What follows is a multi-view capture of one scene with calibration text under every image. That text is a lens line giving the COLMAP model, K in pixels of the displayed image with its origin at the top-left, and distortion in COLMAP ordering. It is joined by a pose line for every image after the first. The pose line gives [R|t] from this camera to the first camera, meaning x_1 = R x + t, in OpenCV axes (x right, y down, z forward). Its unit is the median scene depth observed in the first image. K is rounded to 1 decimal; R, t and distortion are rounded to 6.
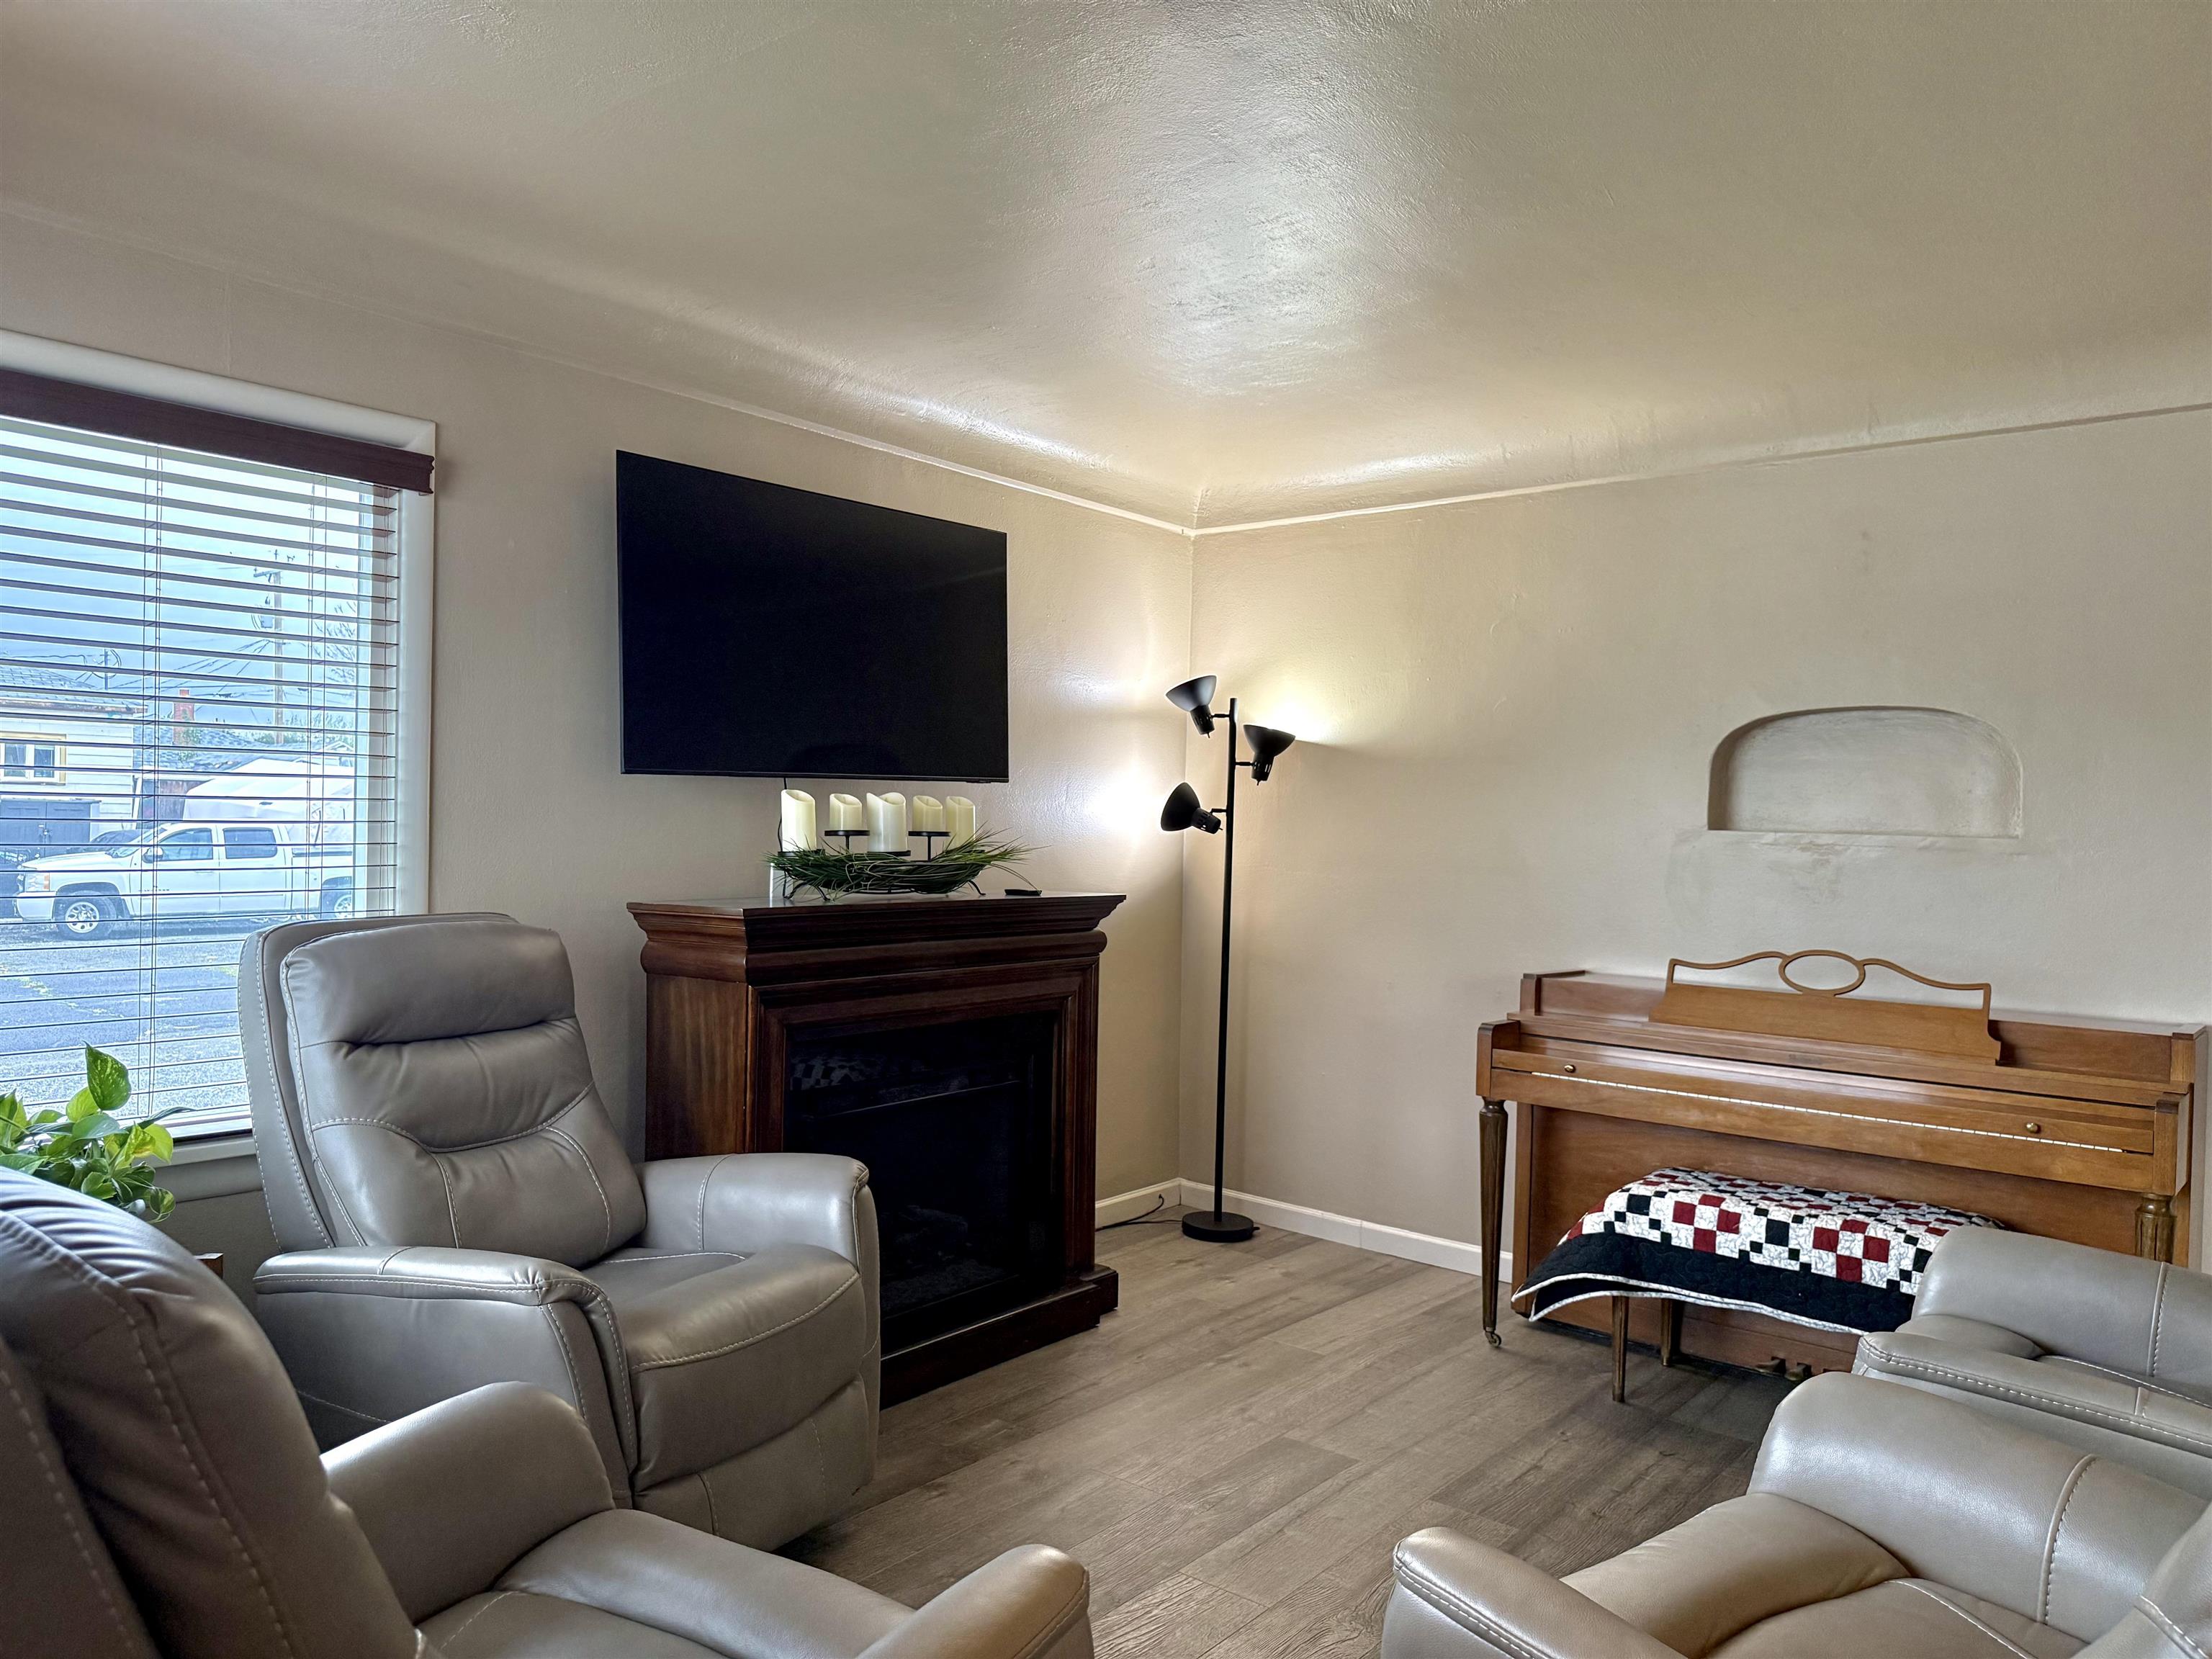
lens RADIAL K [[1538.8, 0, 1106.0], [0, 1538.8, 829.5], [0, 0, 1]] dist [0.141227, -0.242015]
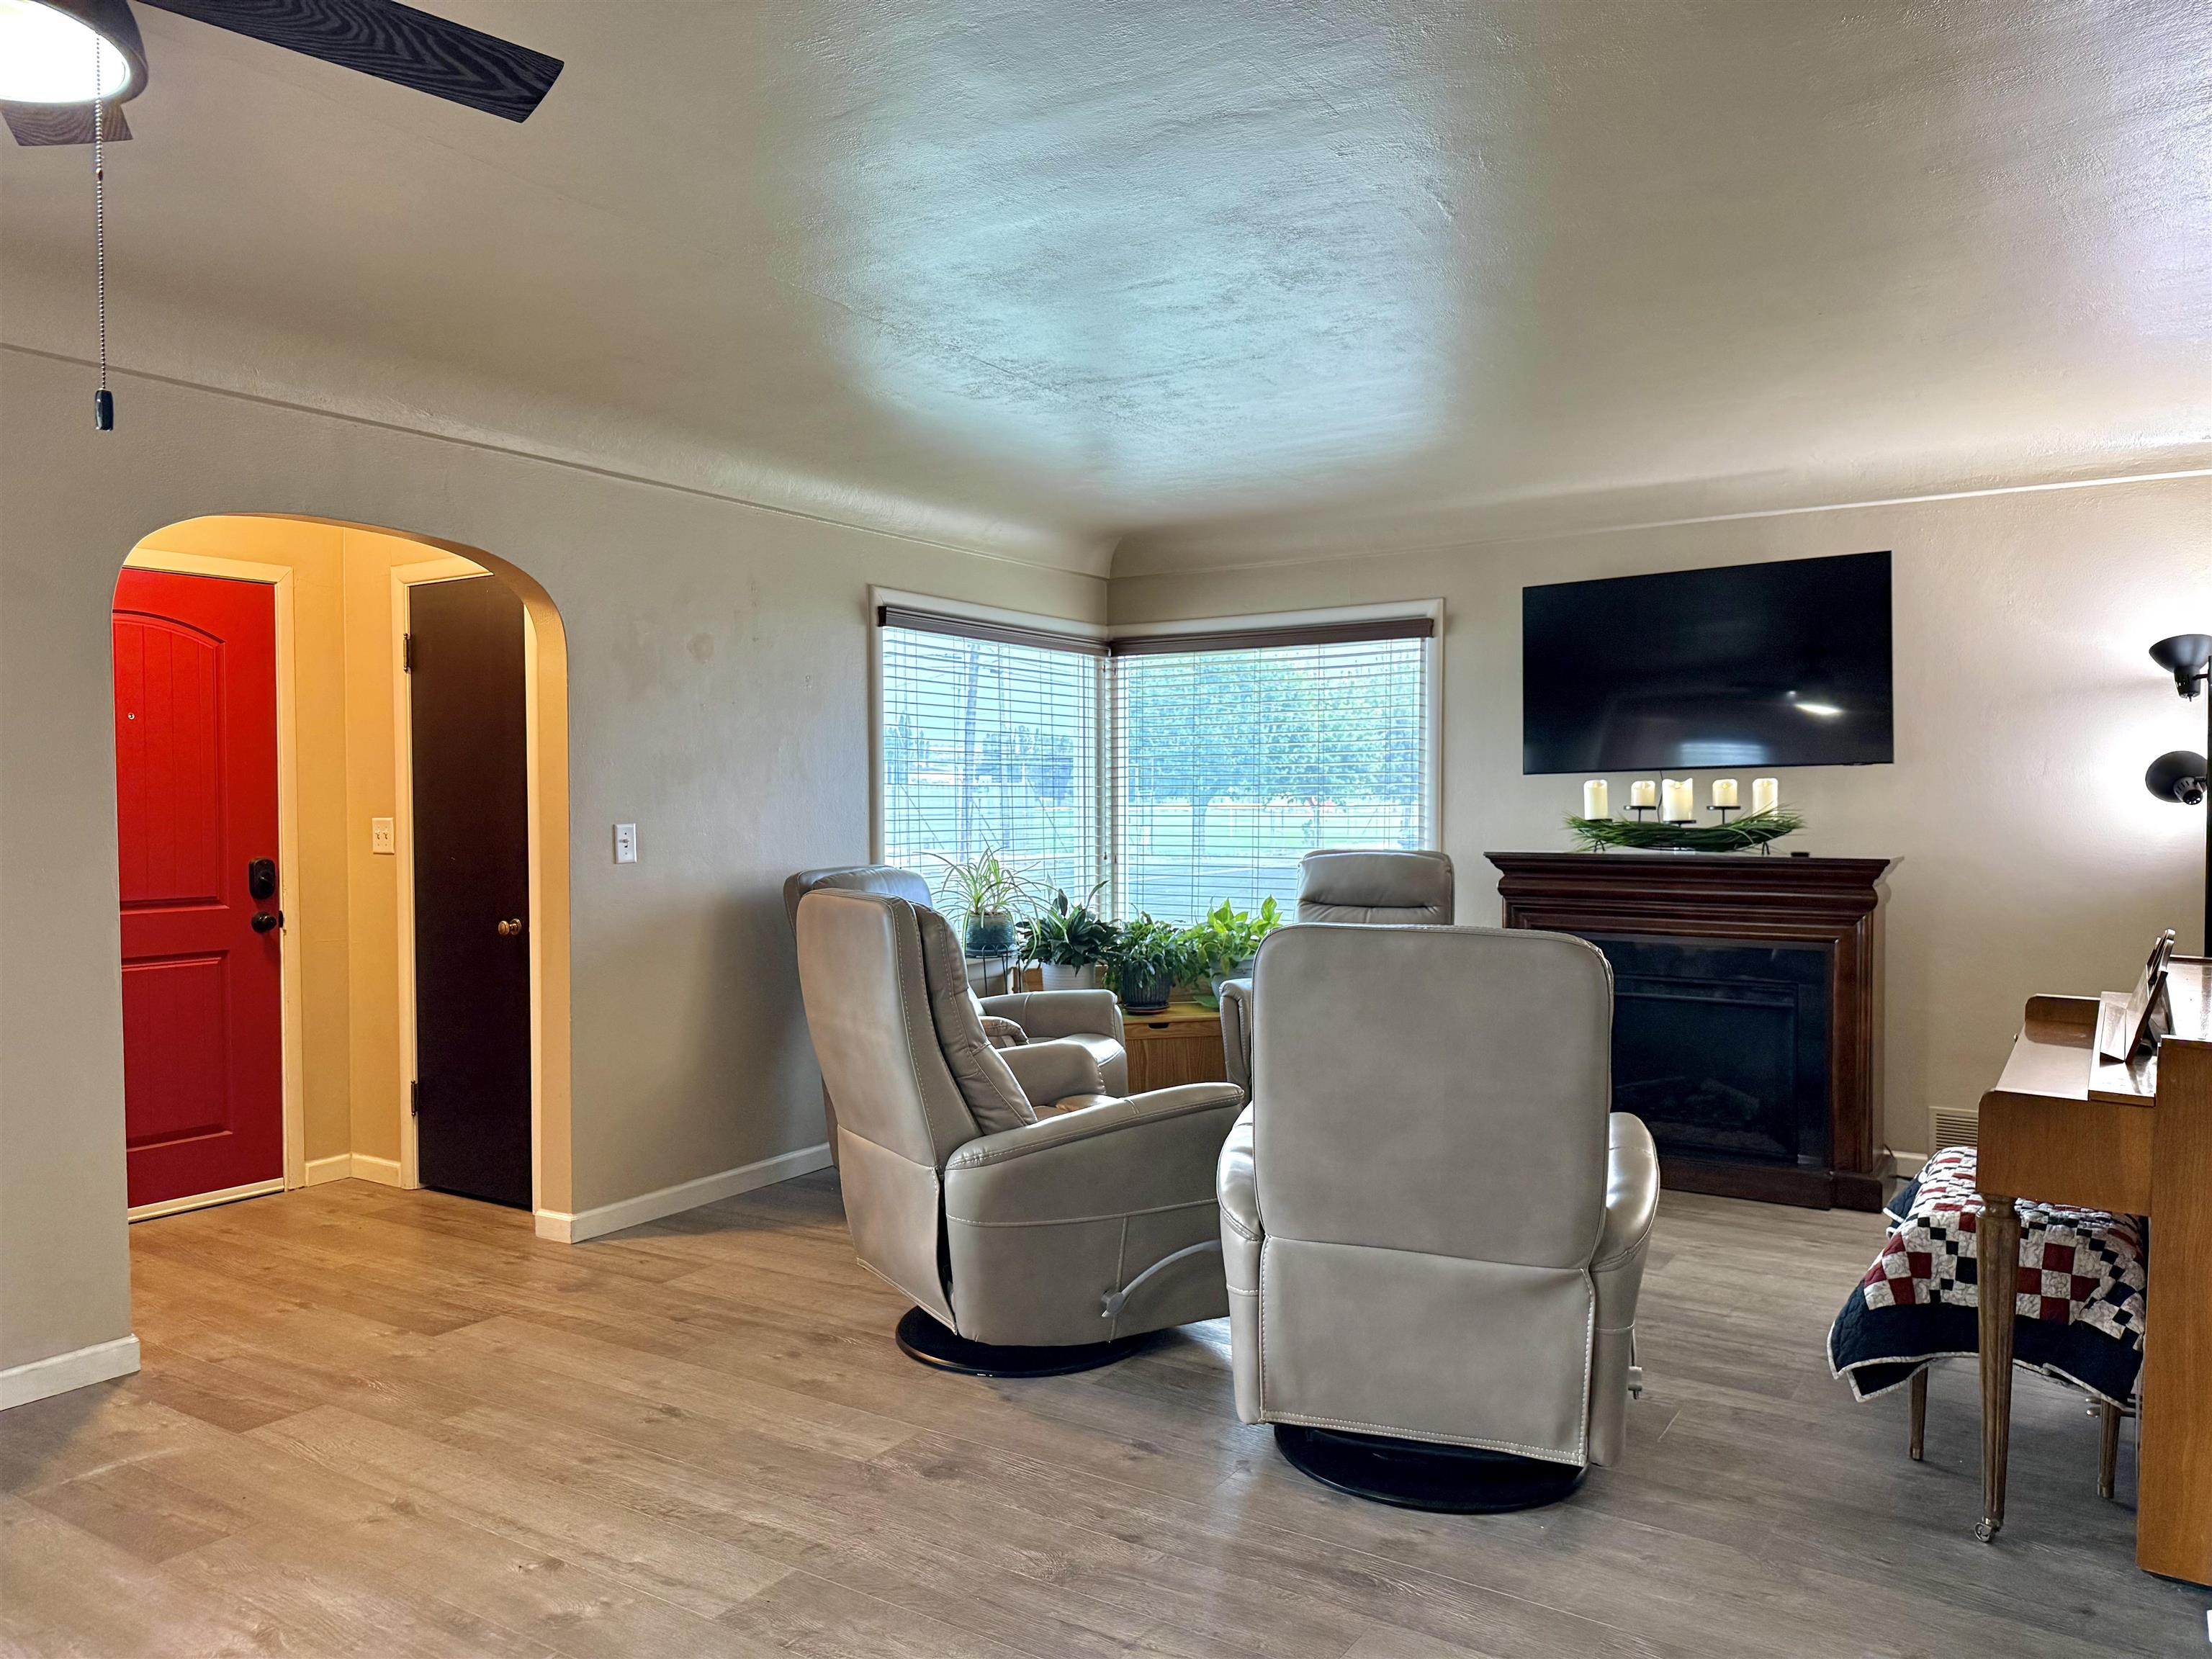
lens RADIAL K [[1577.2, 0, 1106.0], [0, 1577.2, 829.5], [0, 0, 1]] dist [0.070379, -0.075403]
pose [[0.083221, -0.000764, -0.996531, 1.181685], [0.000603, 1.000000, -0.000716, 0.021813], [0.996531, -0.000541, 0.083222, 0.332558]]
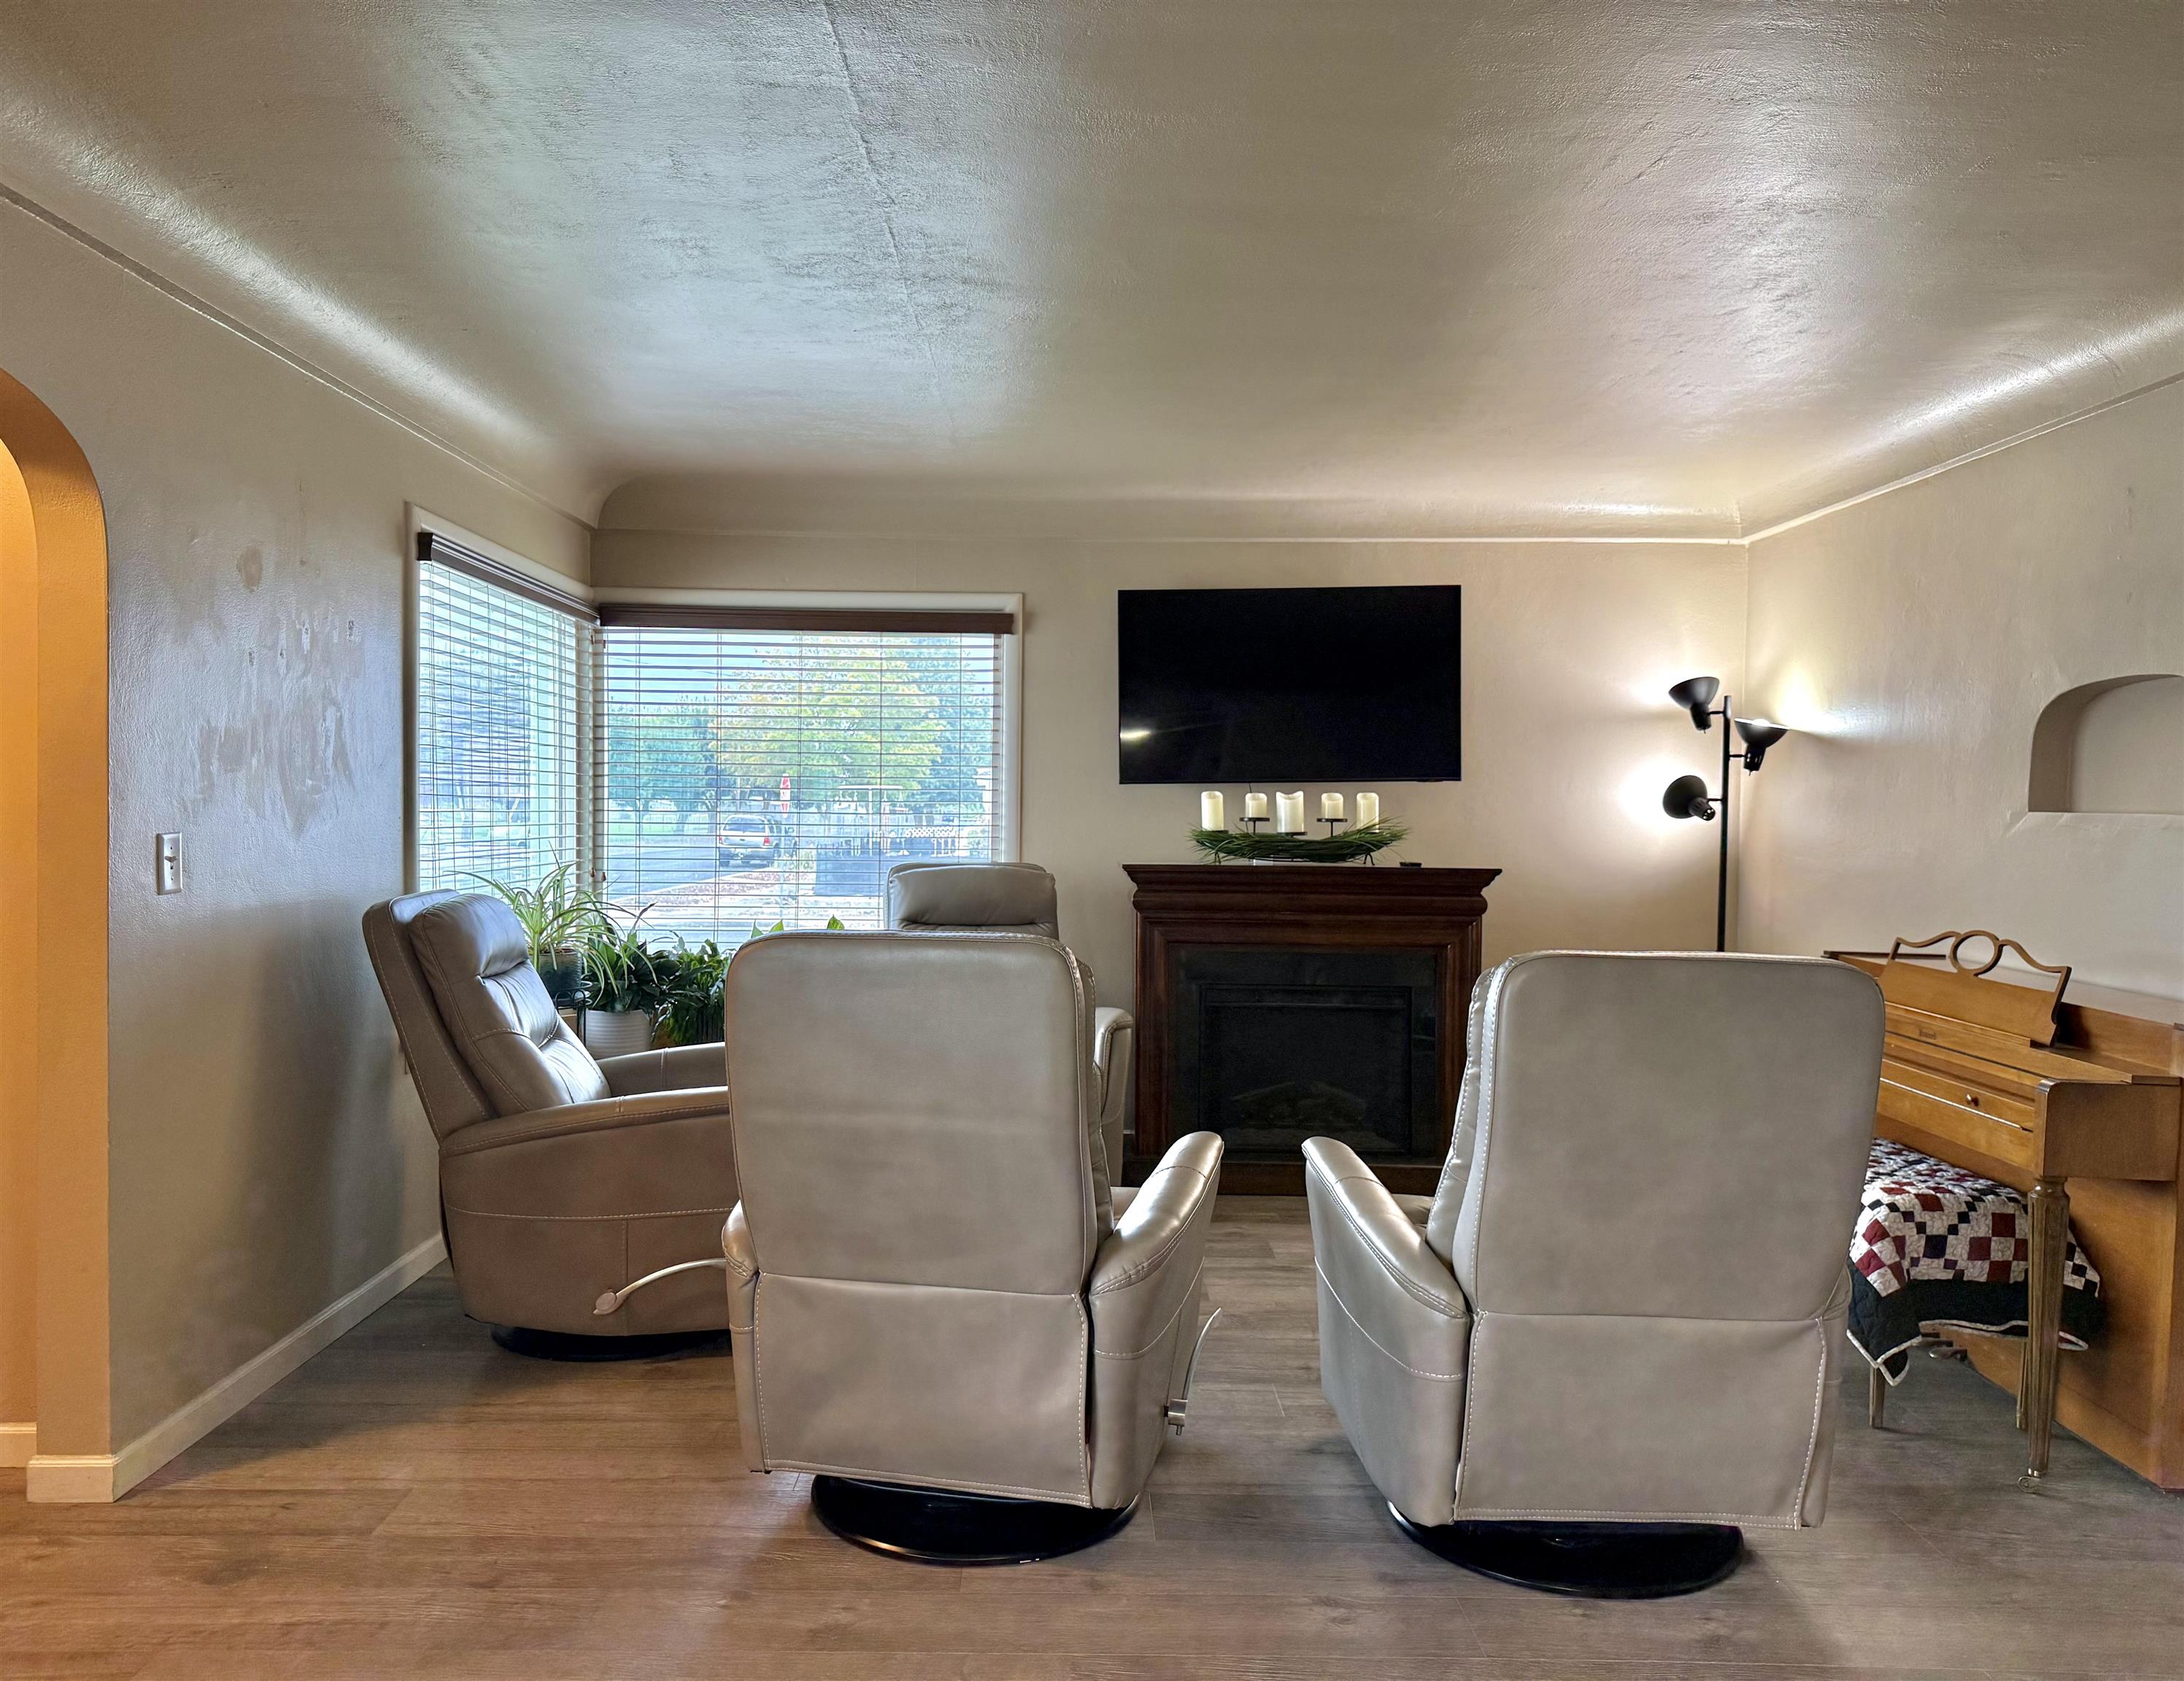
lens RADIAL K [[1593.2, 0, 1092.0], [0, 1593.2, 840.5], [0, 0, 1]] dist [0.097006, -0.120002]
pose [[0.616078, 0.001992, -0.787683, 0.854647], [-0.001370, 0.999998, 0.001457, 0.018844], [0.787684, 0.000182, 0.616079, -0.059551]]
